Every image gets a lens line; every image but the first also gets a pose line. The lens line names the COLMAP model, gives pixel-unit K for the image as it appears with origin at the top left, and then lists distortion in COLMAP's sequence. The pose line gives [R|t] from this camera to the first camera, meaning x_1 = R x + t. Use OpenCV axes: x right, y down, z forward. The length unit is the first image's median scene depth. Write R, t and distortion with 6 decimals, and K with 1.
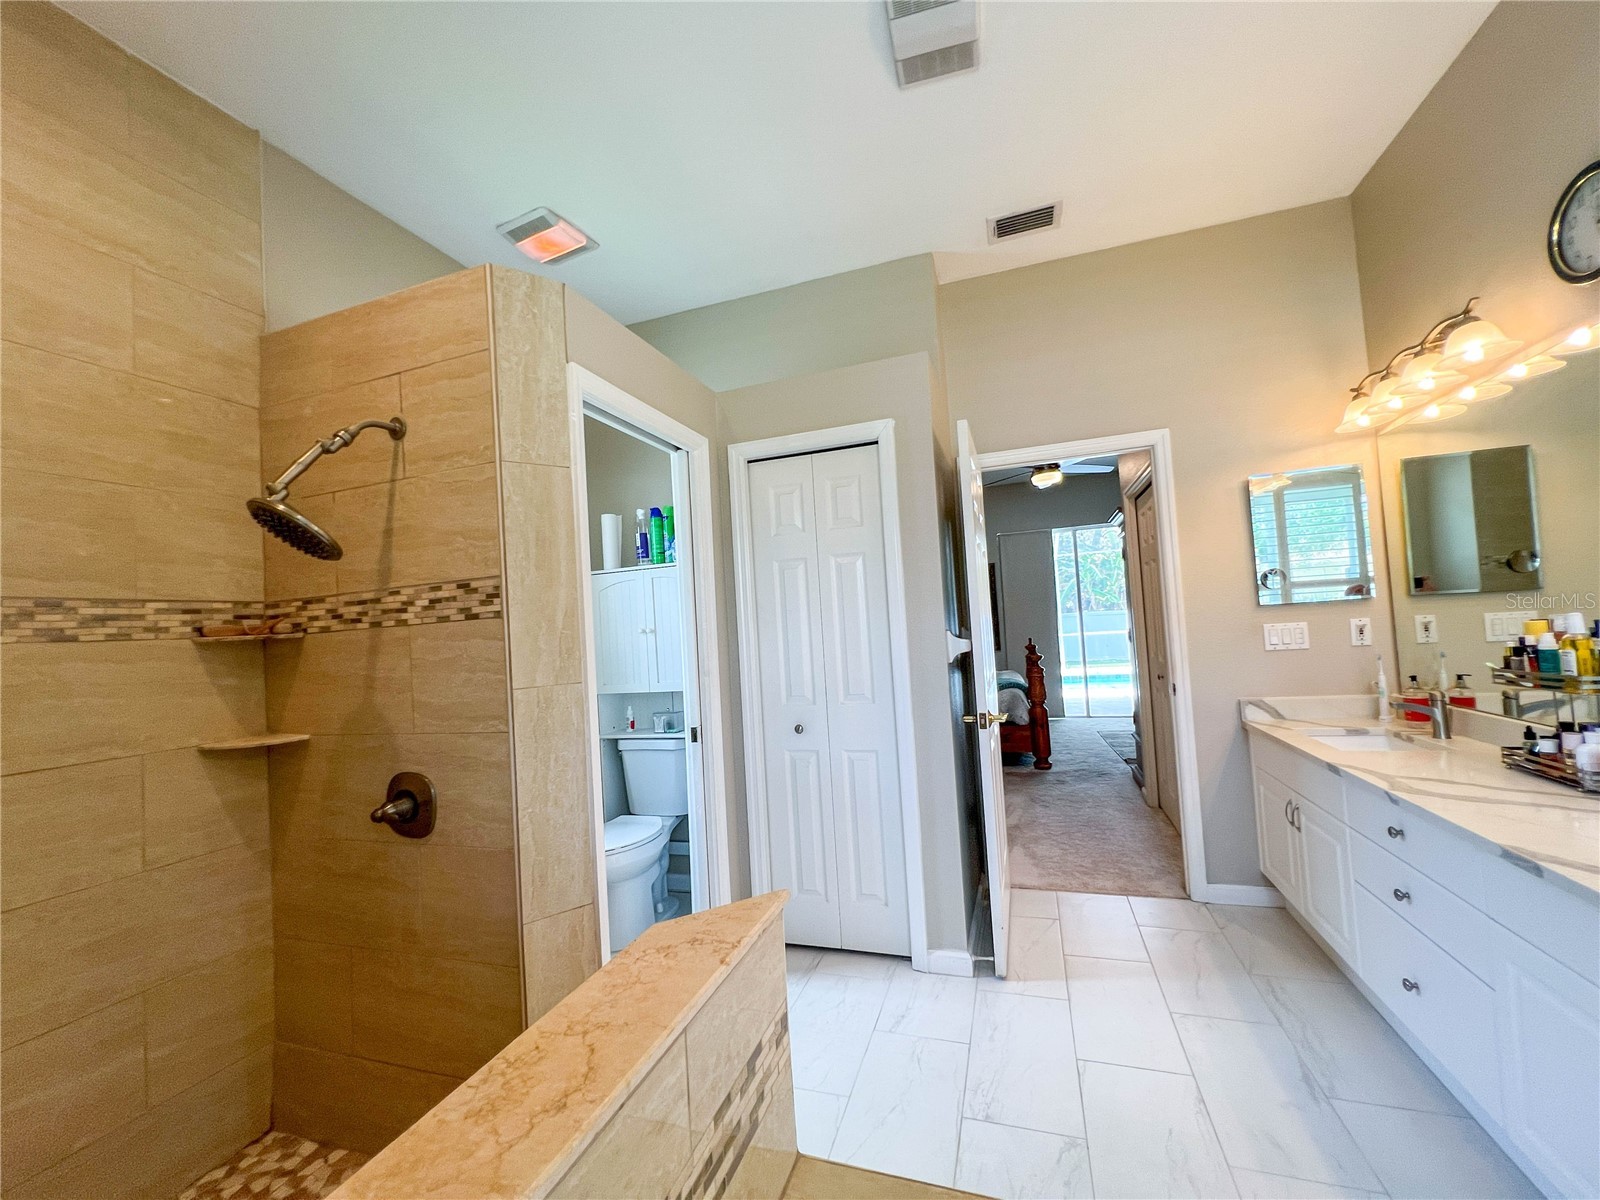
lens RADIAL K [[641.4, 0, 803.2], [0, 641.4, 606.2], [0, 0, 1]] dist [-0.001894, 0.000676]
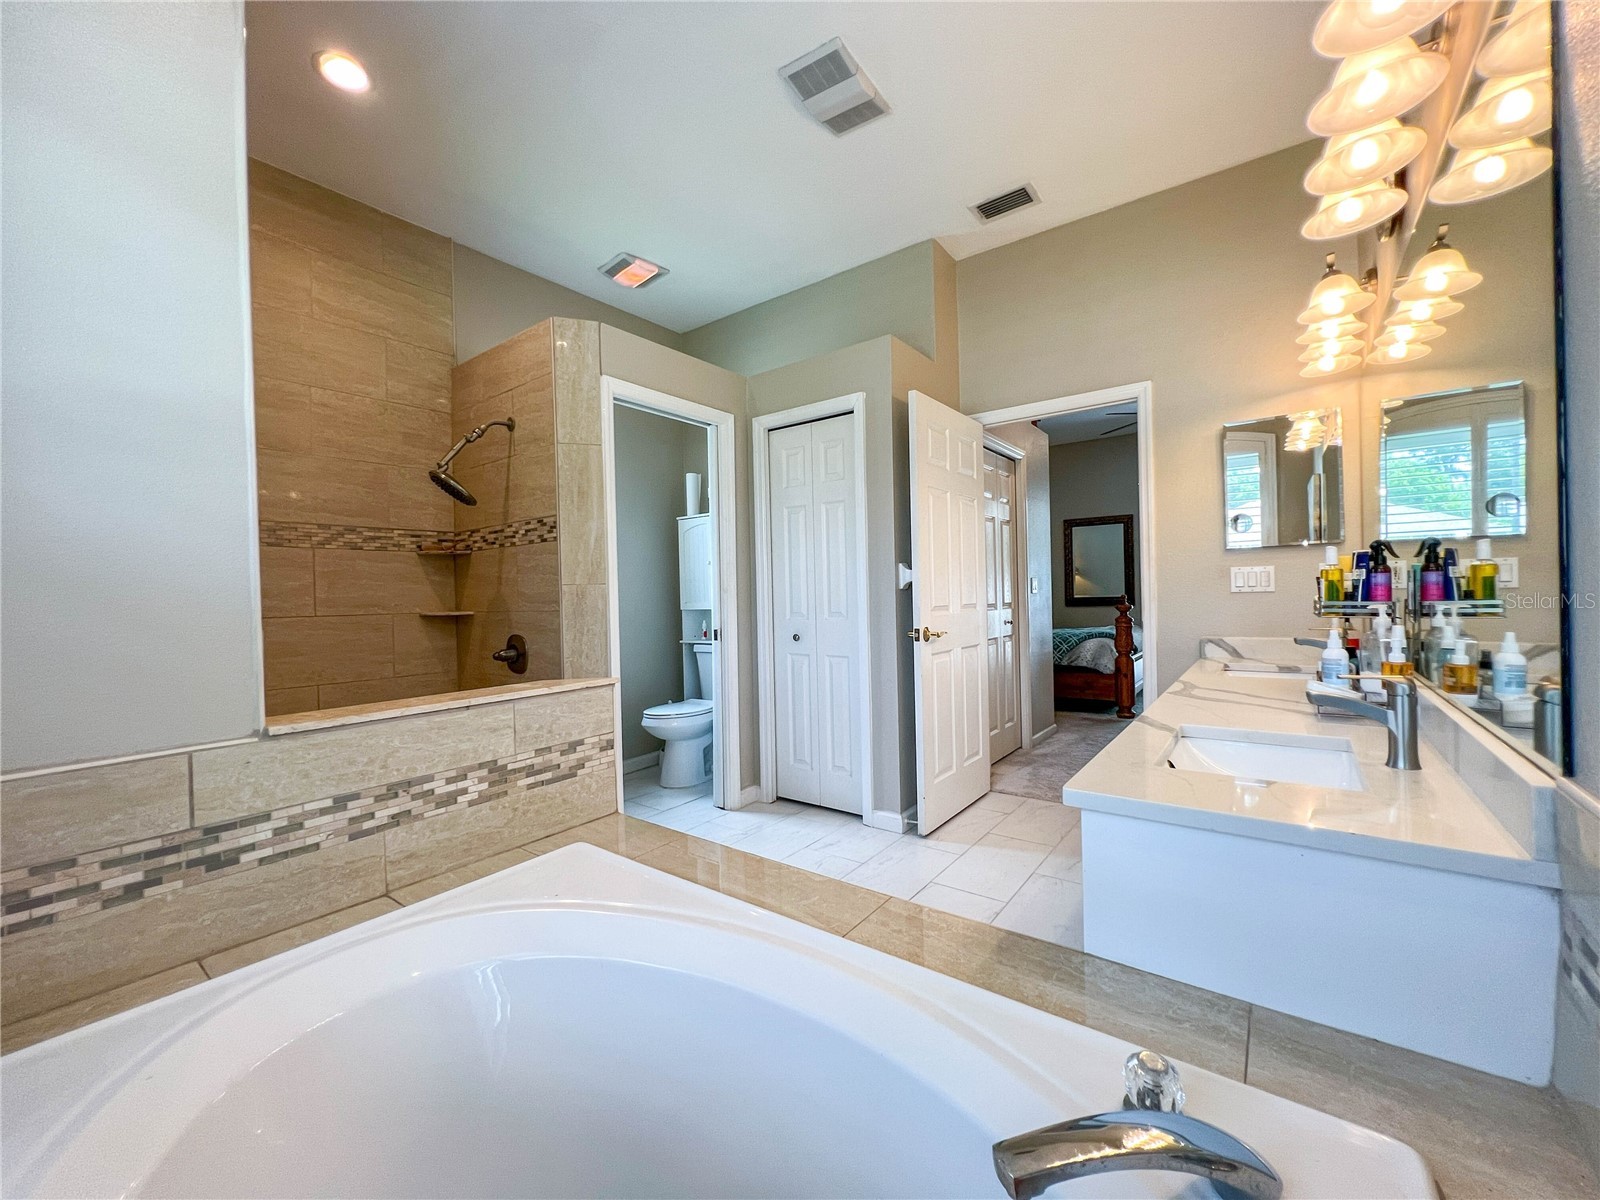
lens RADIAL K [[643.0, 0, 795.3], [0, 643.0, 597.8], [0, 0, 1]] dist [0.001833, 0.000192]
pose [[0.947303, 0.041164, -0.317684, 0.574084], [-0.022691, 0.997841, 0.061635, 0.043727], [0.319535, -0.051179, 0.946191, -0.328253]]
